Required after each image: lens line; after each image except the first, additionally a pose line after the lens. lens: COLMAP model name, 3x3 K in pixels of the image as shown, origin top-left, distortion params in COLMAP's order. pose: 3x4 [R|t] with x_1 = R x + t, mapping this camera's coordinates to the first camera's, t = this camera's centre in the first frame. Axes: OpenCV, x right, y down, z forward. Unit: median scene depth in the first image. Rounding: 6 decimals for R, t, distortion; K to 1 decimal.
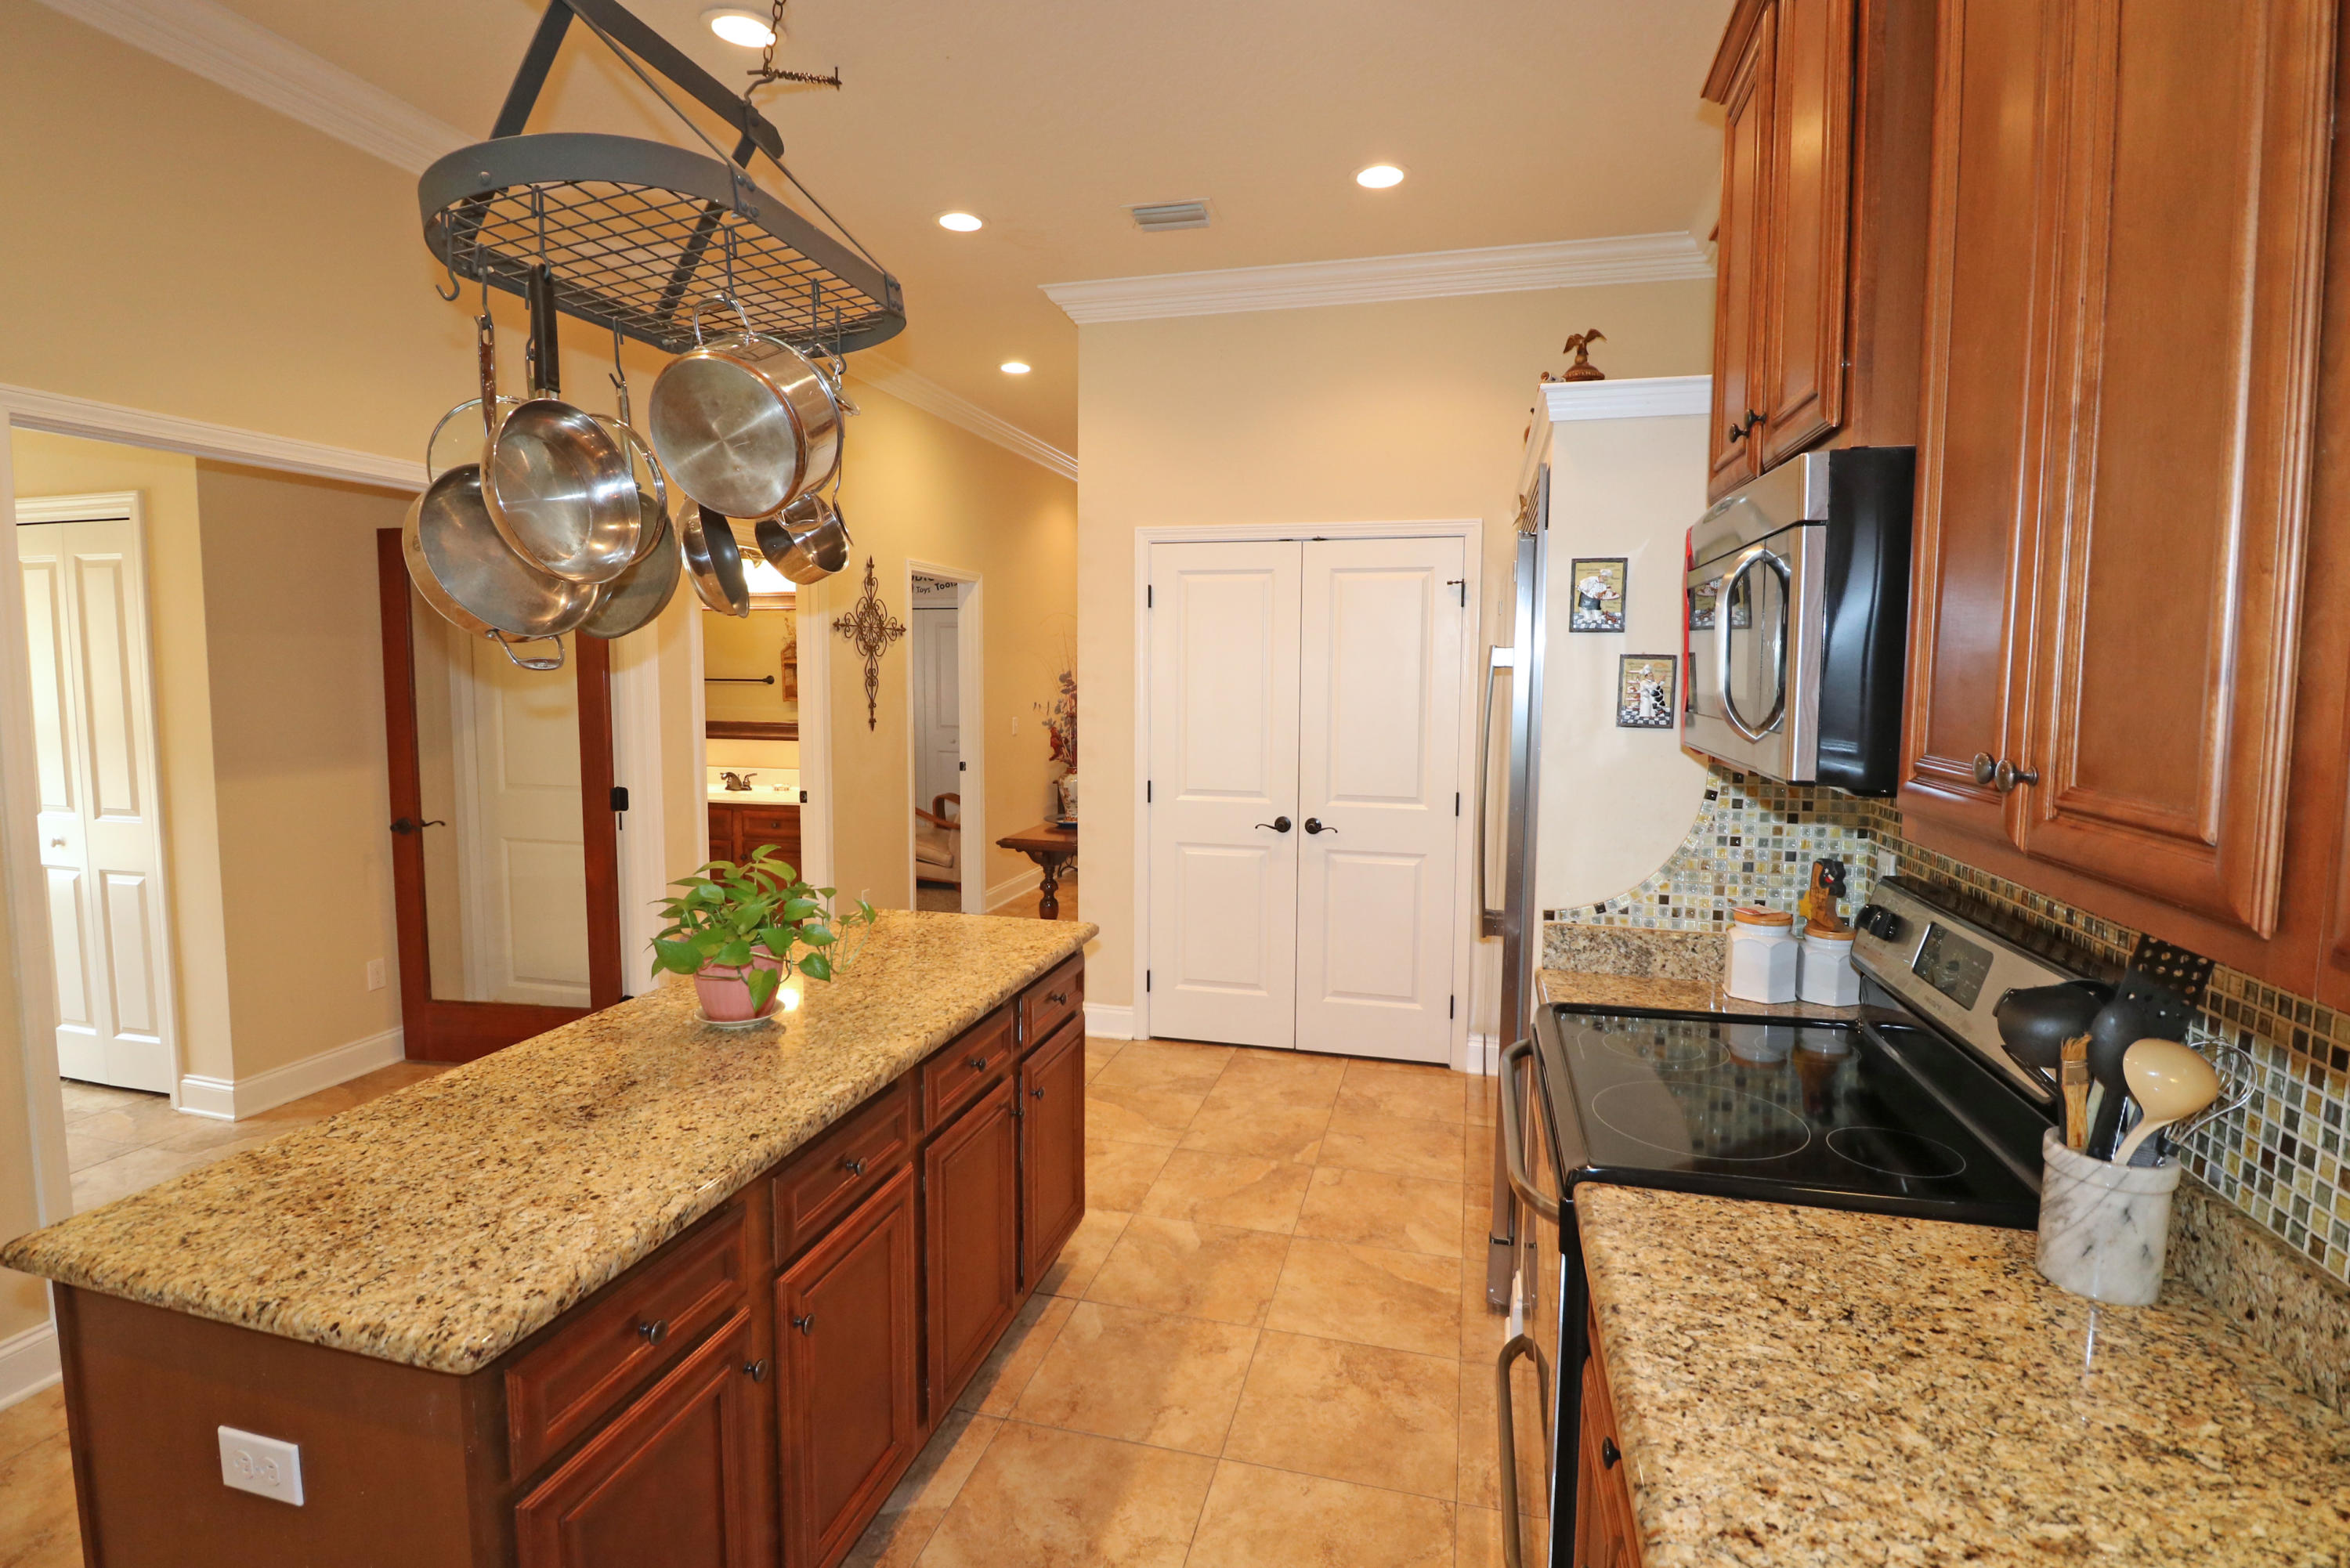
lens RADIAL K [[1114.4, 0, 1177.7], [0, 1114.4, 770.1], [0, 0, 1]] dist [-0.023958, -0.000288]
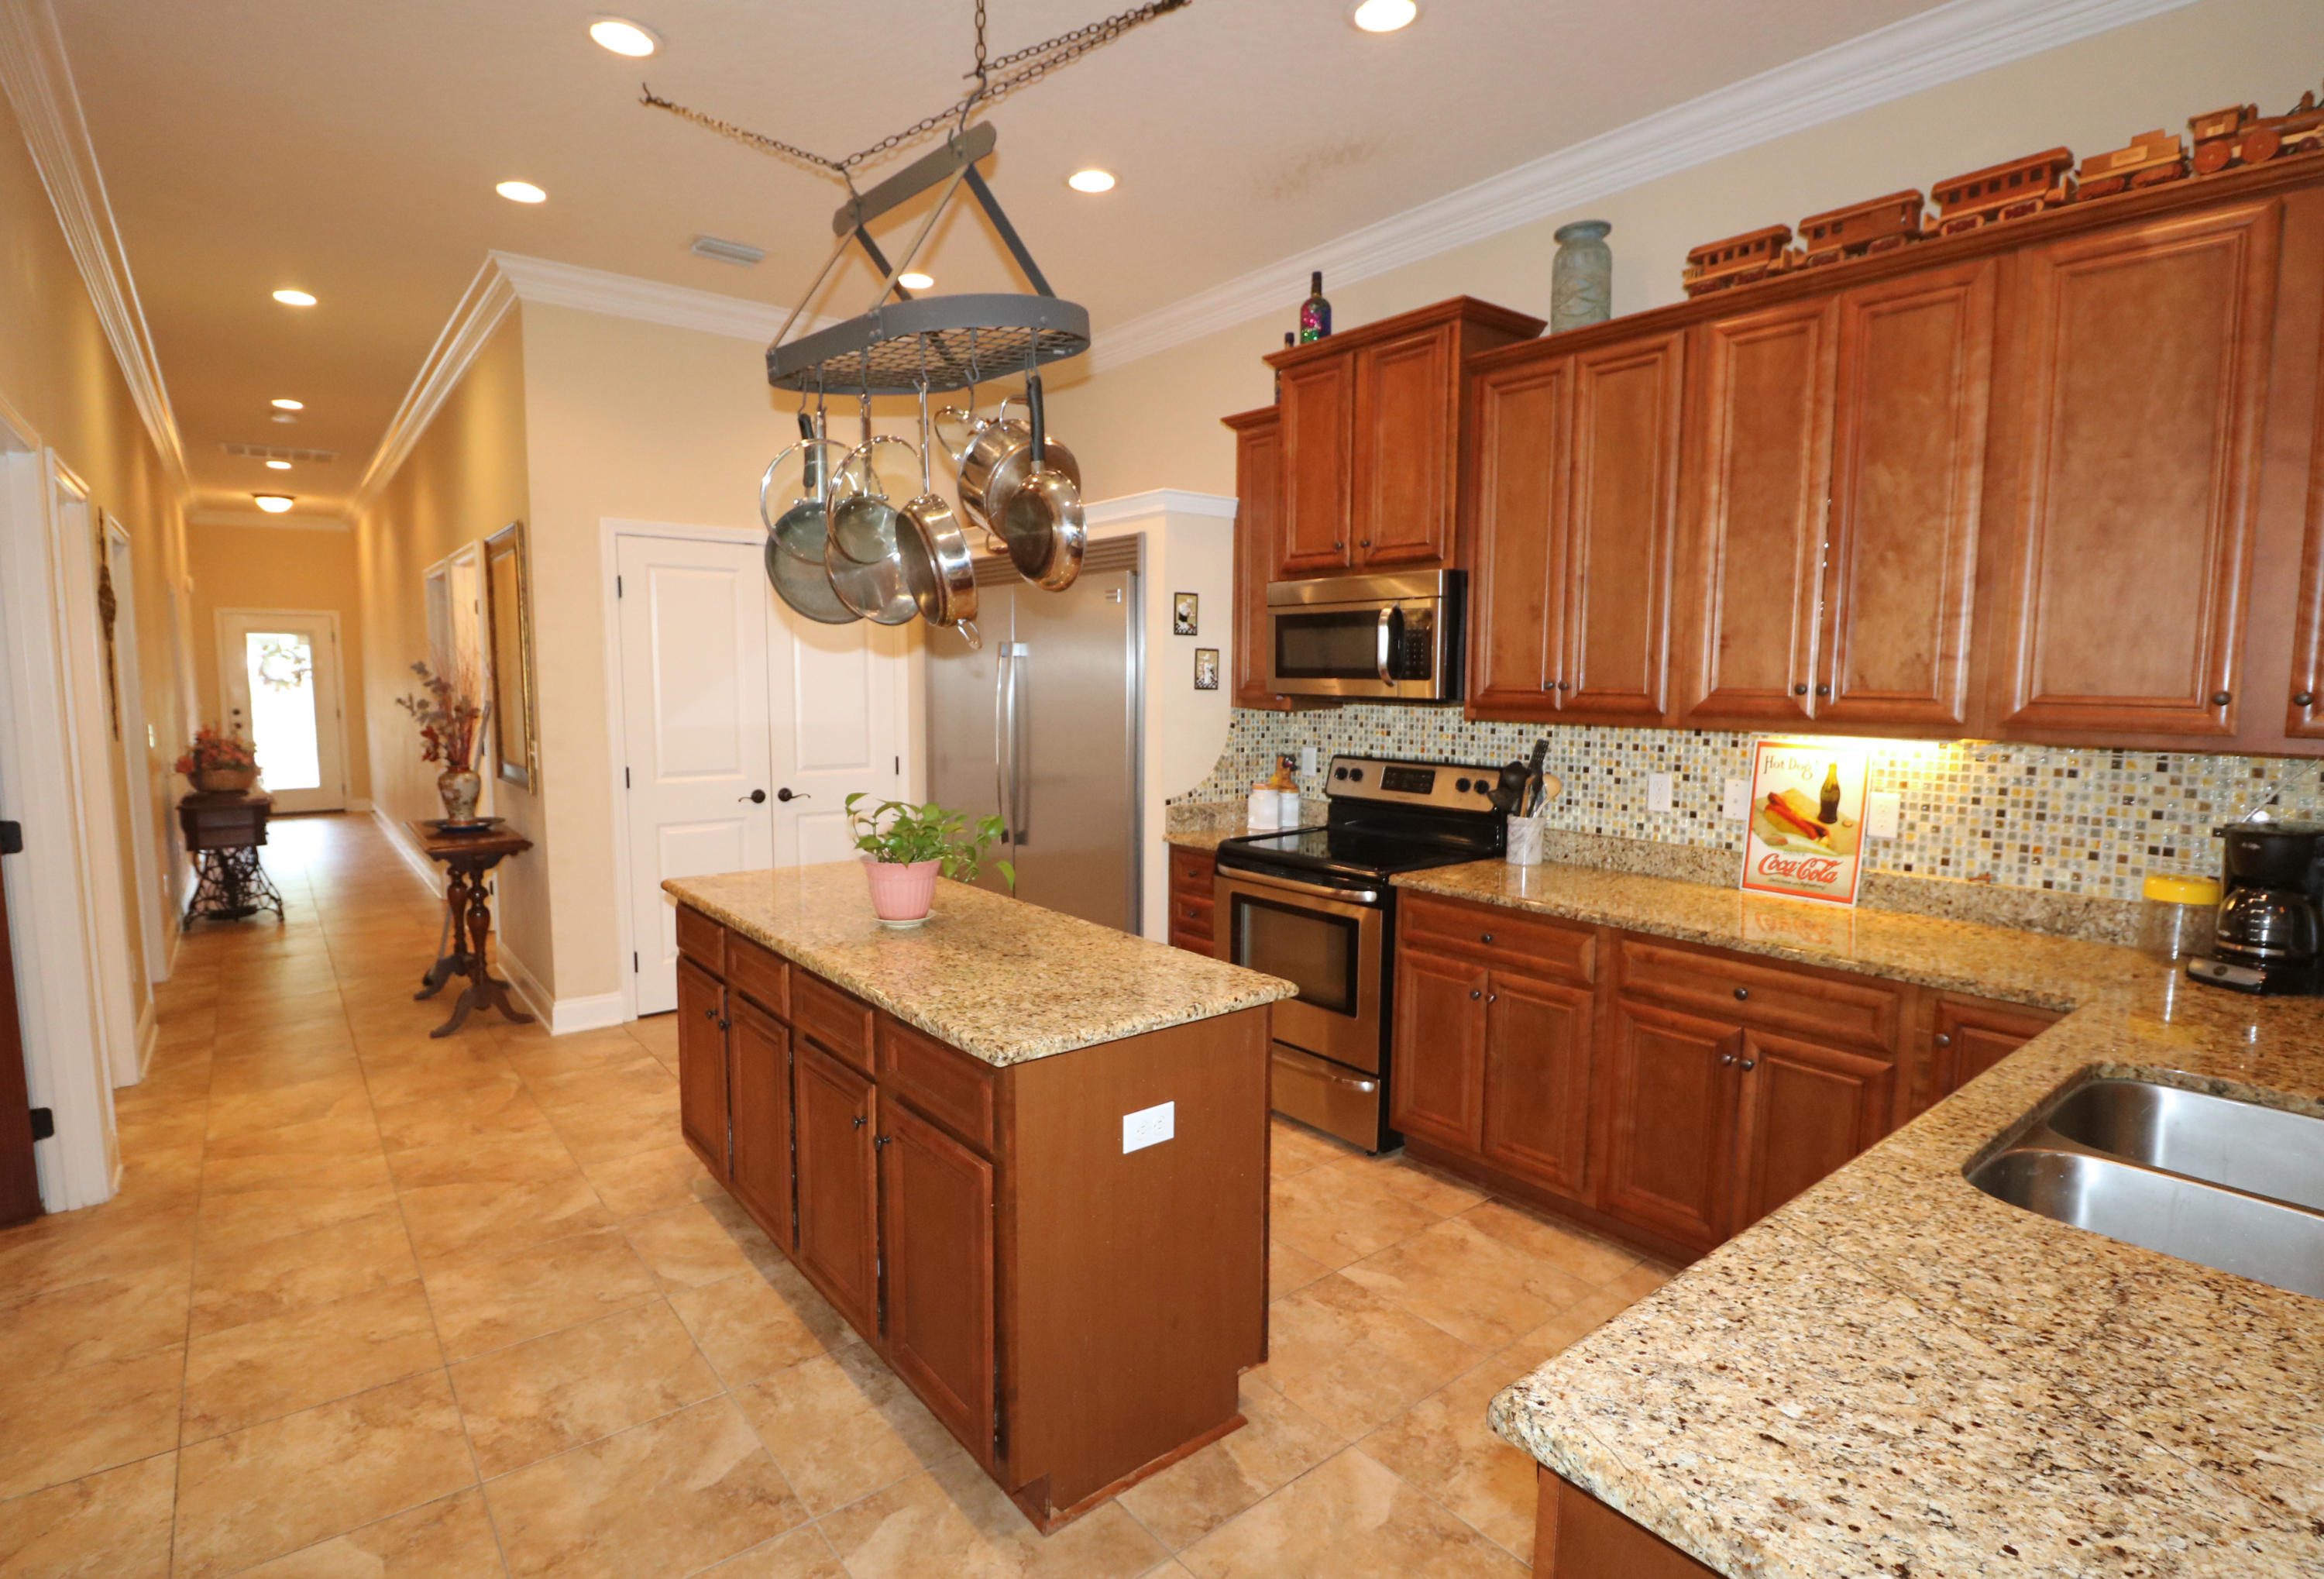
lens RADIAL K [[1133.5, 0, 1147.1], [0, 1133.5, 787.2], [0, 0, 1]] dist [-0.021131, -0.001766]
pose [[0.607412, -0.082759, 0.790064, -1.082082], [0.071224, 0.996227, 0.049596, 0.020766], [-0.791187, 0.026147, 0.611015, -0.030183]]
